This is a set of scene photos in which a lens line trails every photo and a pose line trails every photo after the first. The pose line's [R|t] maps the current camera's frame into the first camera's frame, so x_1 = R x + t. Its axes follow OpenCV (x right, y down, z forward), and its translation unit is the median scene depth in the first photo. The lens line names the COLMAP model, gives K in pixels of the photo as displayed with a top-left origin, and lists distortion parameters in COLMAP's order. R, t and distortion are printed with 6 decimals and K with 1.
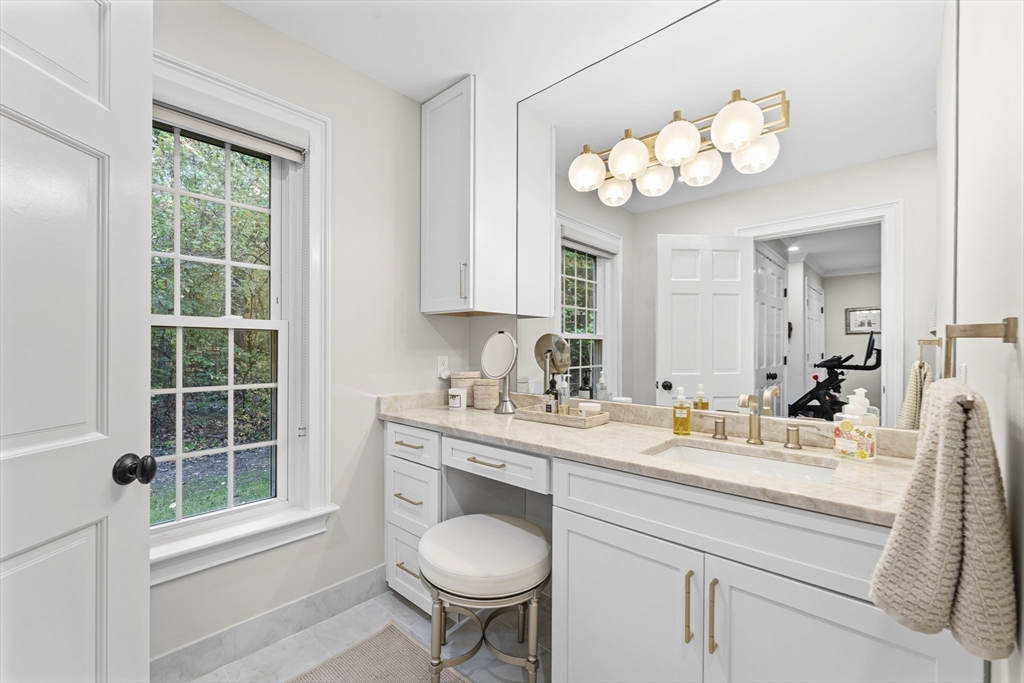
lens RADIAL K [[425.3, 0, 510.7], [0, 425.3, 348.6], [0, 0, 1]] dist [0.001606, -0.000009]
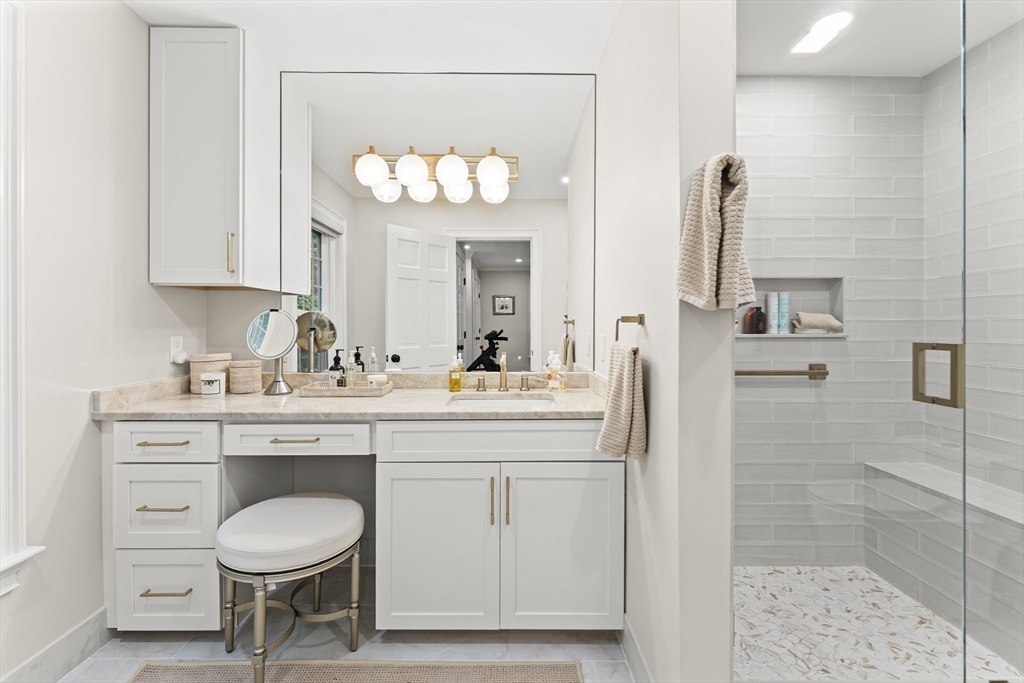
lens RADIAL K [[430.9, 0, 509.8], [0, 430.9, 326.7], [0, 0, 1]] dist [0.001303, -0.000442]
pose [[0.728603, -0.004638, 0.684920, -0.313148], [0.001655, 0.999986, 0.005011, -0.005328], [-0.684934, -0.002518, 0.728601, -0.075190]]
